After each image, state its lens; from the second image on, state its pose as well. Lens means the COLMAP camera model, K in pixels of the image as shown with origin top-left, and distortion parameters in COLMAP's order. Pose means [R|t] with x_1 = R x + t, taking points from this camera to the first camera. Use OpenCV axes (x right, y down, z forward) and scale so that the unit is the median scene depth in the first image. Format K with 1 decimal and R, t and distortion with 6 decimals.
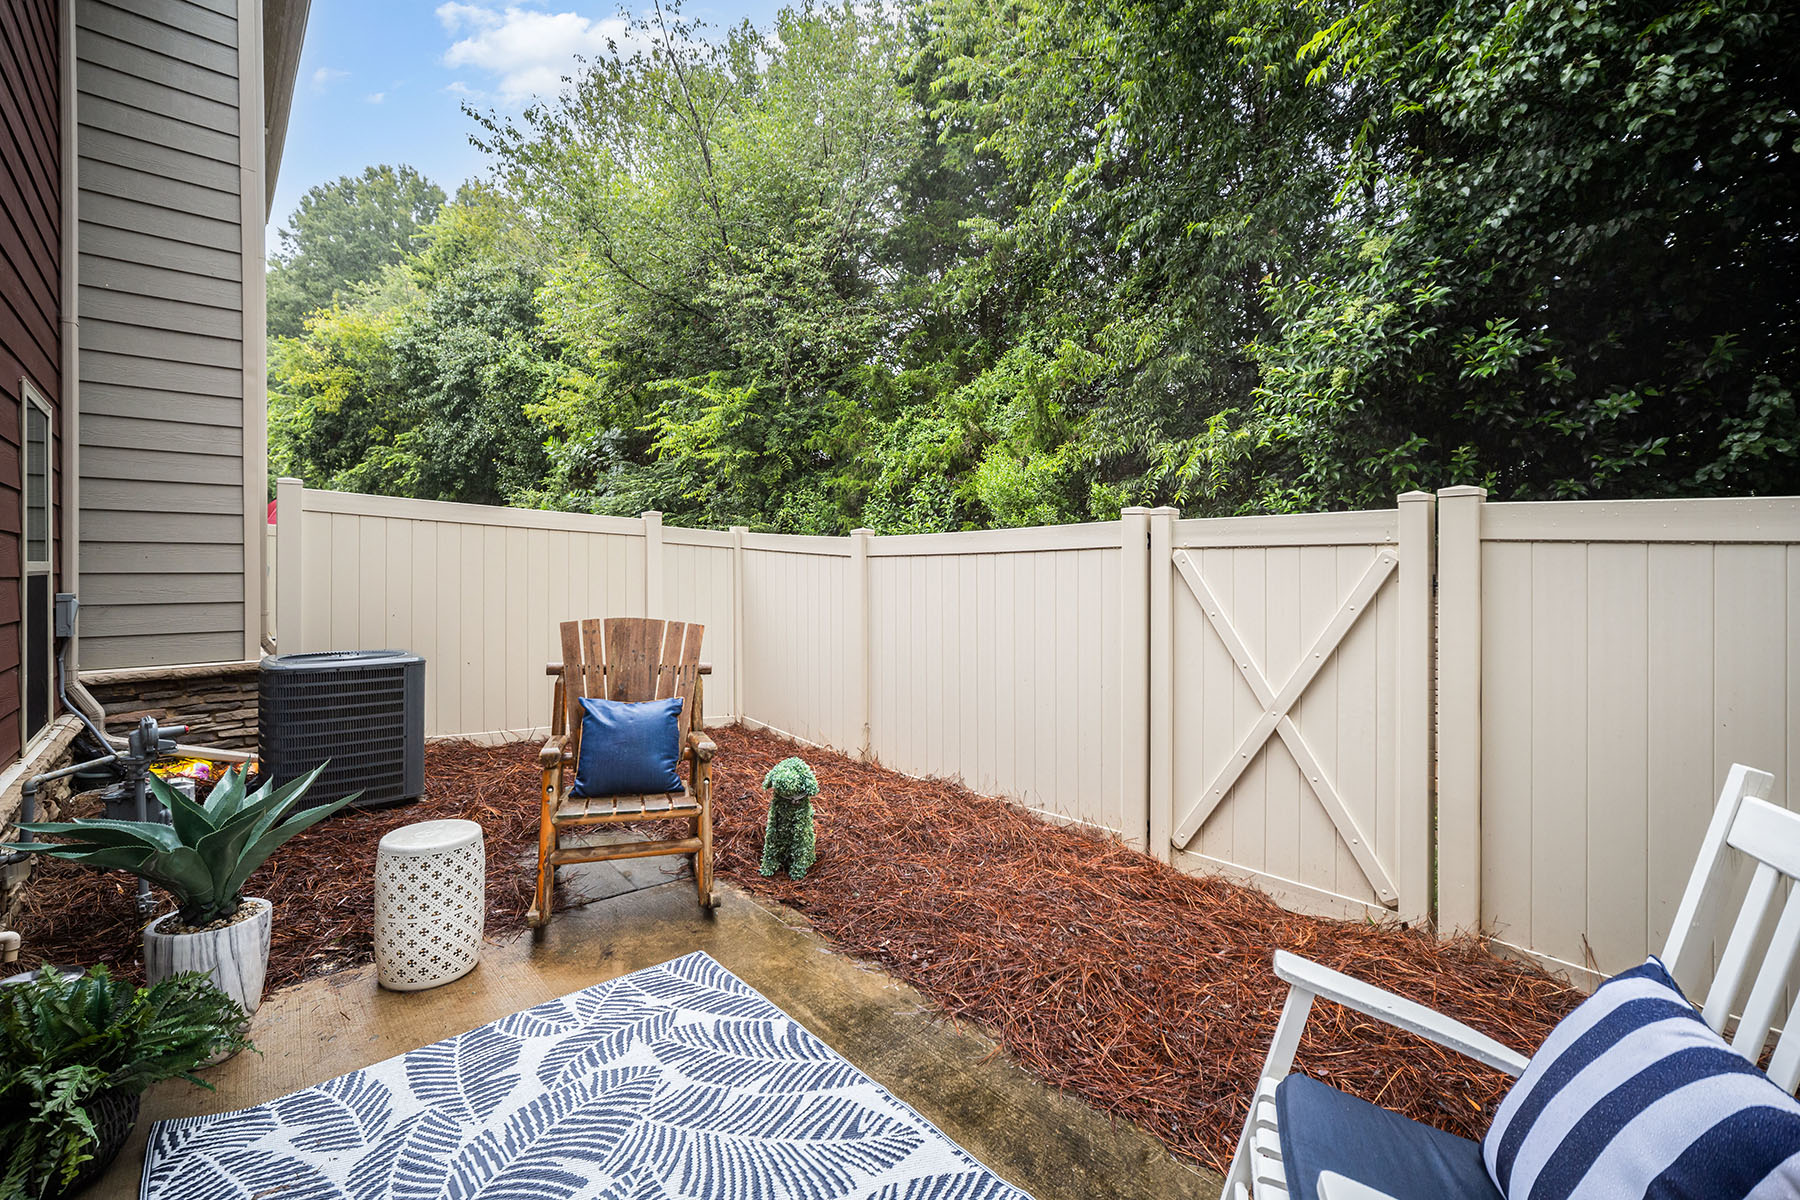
lens RADIAL K [[841.8, 0, 904.1], [0, 841.8, 569.0], [0, 0, 1]] dist [0.011673, 0.000516]
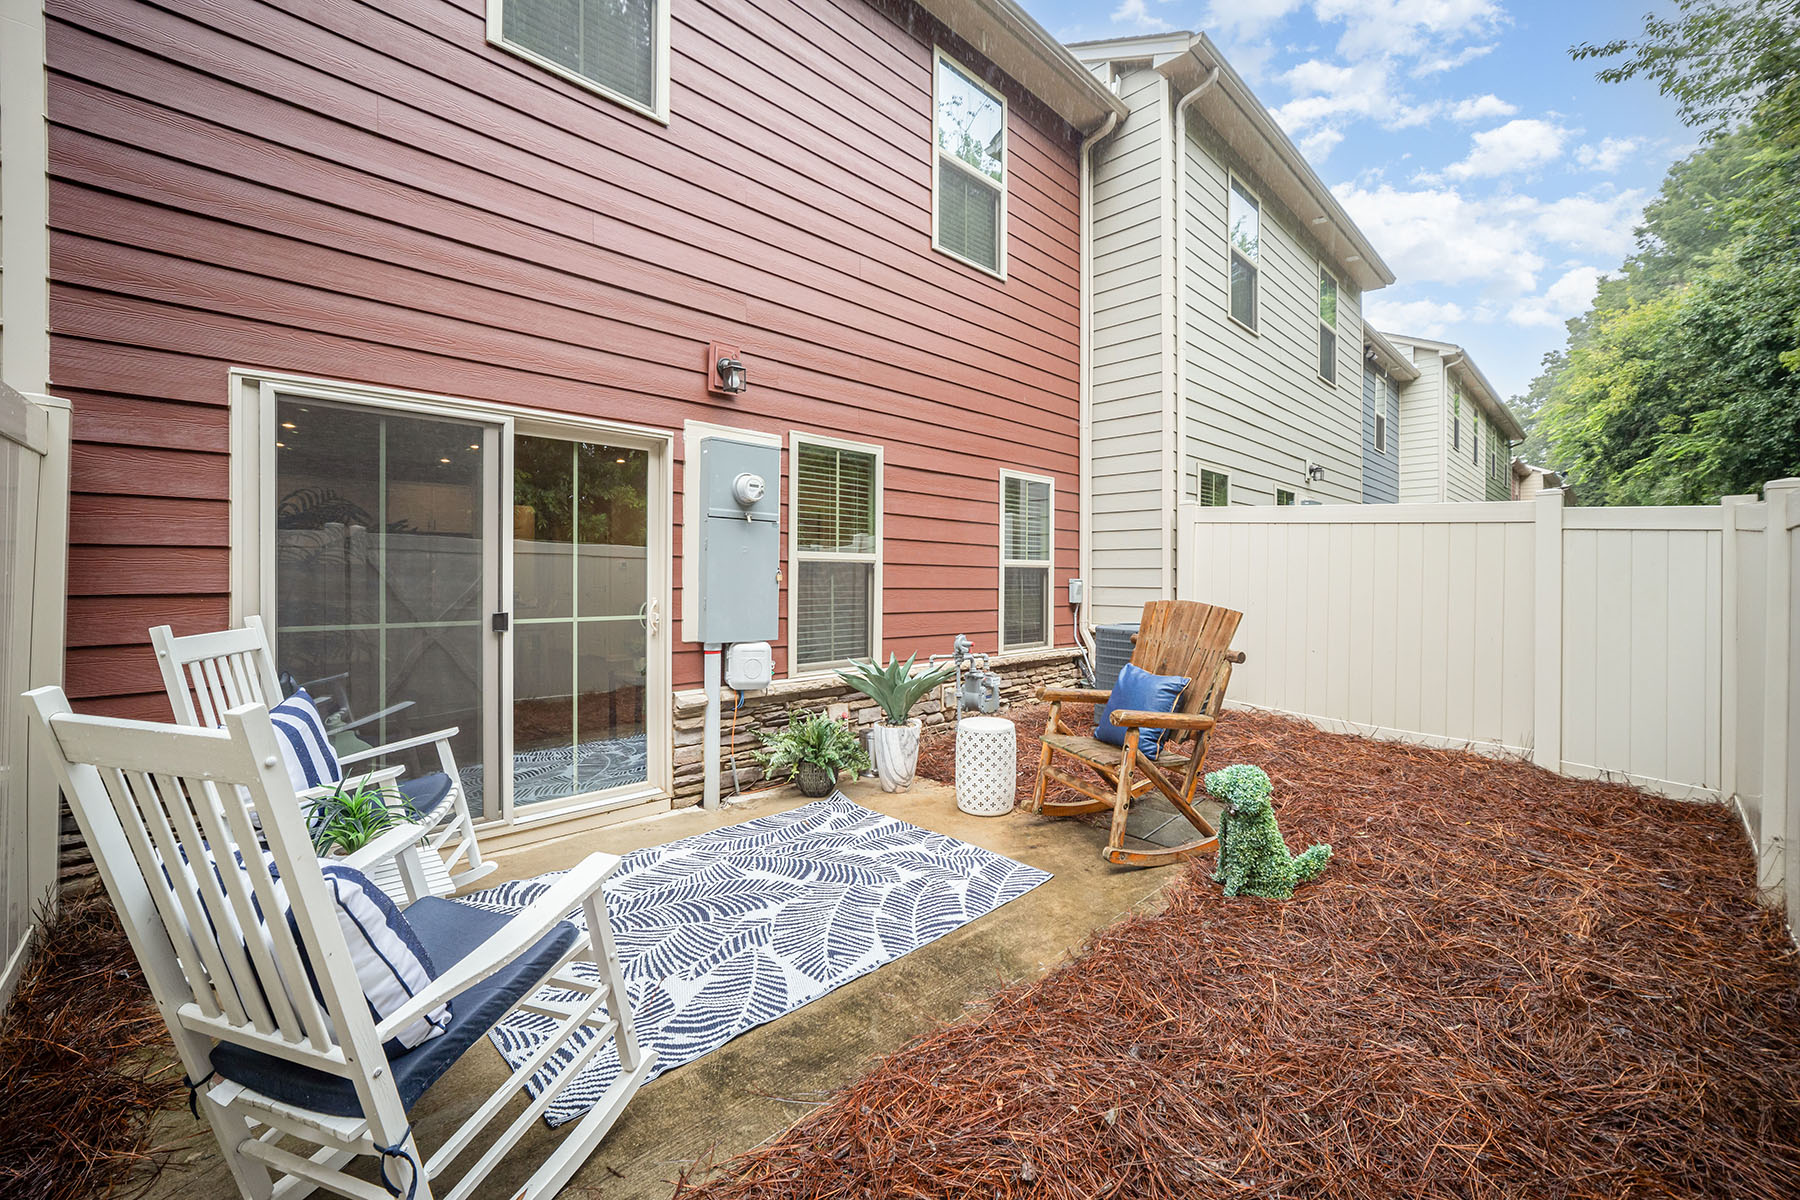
lens RADIAL K [[712.1, 0, 824.0], [0, 712.1, 597.7], [0, 0, 1]] dist [-0.014207, -0.000031]
pose [[-0.044116, 0.025133, -0.998710, 1.036099], [-0.006756, 0.999653, 0.025455, 0.061199], [0.999004, 0.007870, -0.043931, 0.999122]]
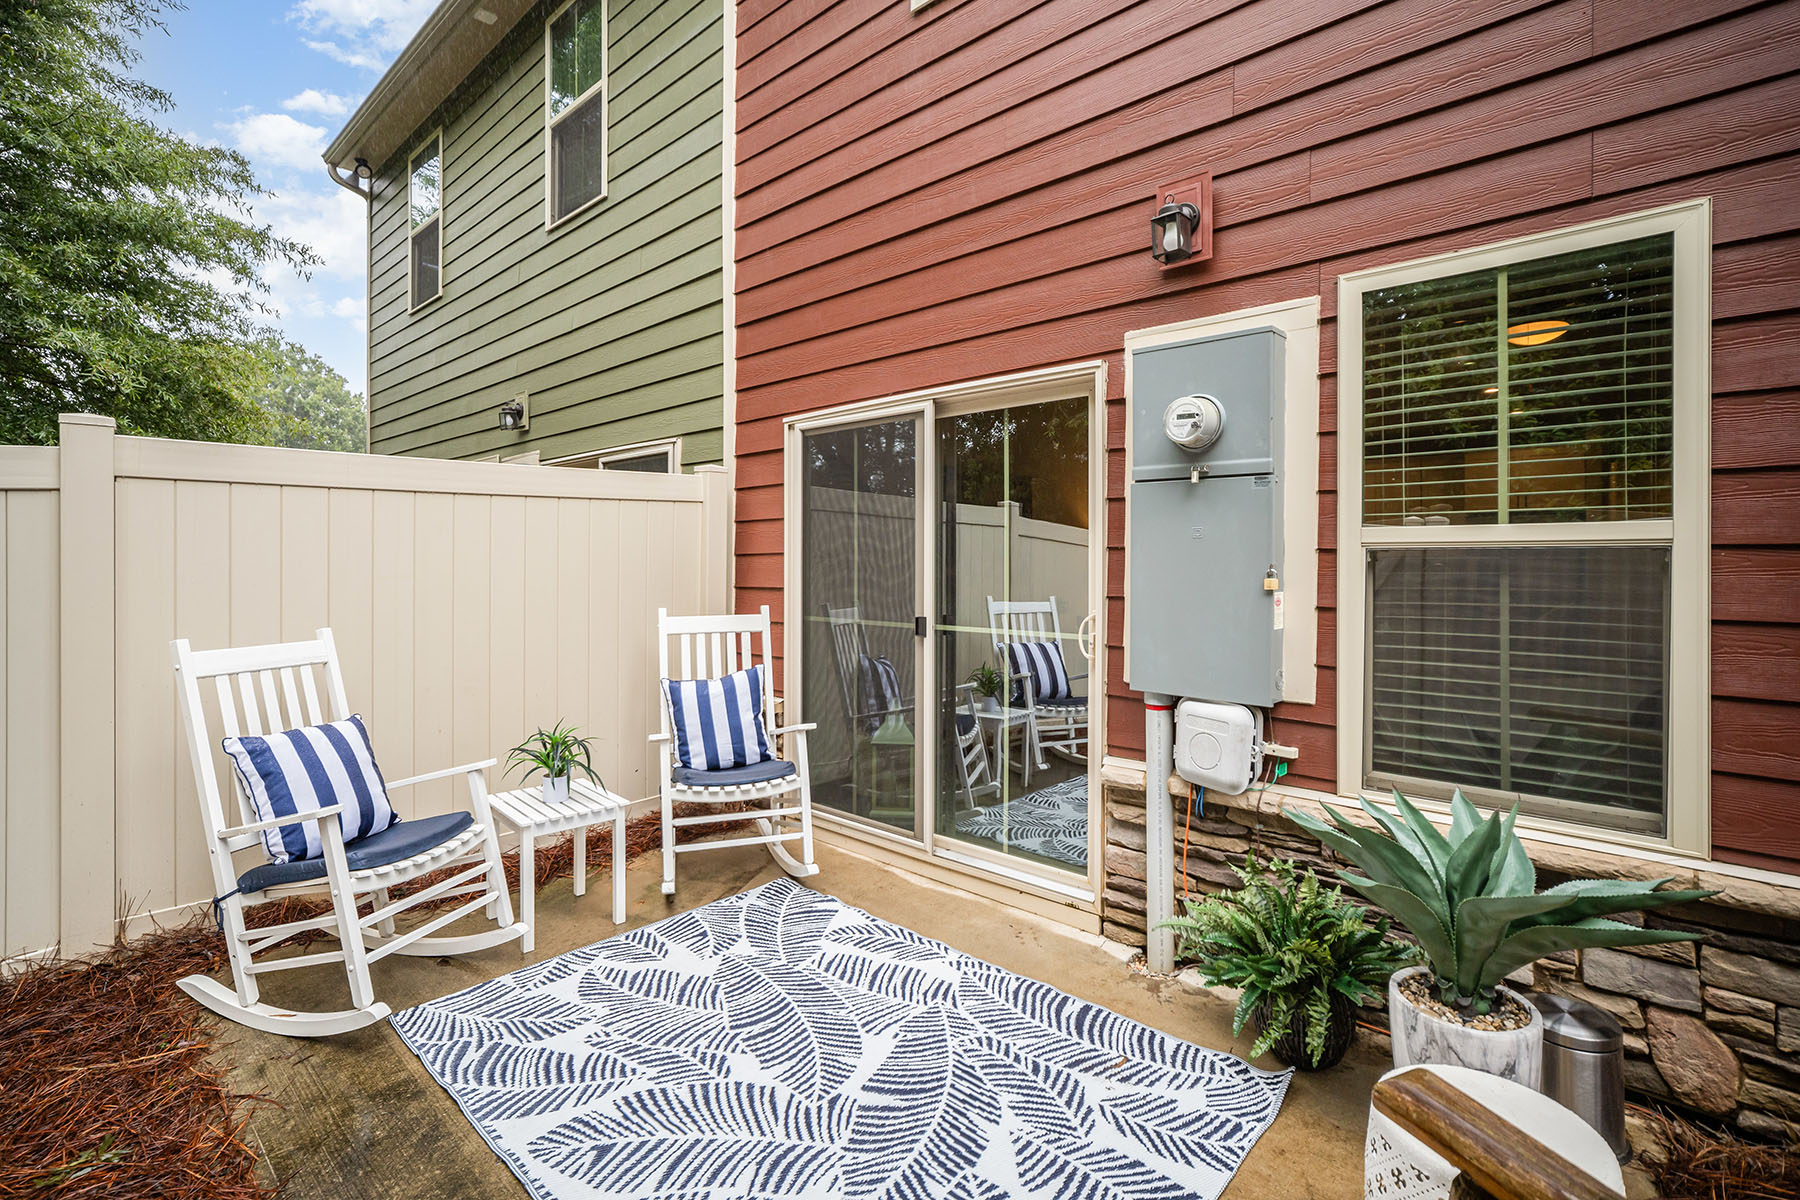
lens RADIAL K [[803.4, 0, 897.7], [0, 803.4, 569.0], [0, 0, 1]] dist [-0.003741, 0.000087]
pose [[-0.994302, -0.003531, -0.106545, -0.275156], [-0.004539, 0.999947, 0.009219, 0.028022], [0.106507, 0.009651, -0.994265, 1.834753]]
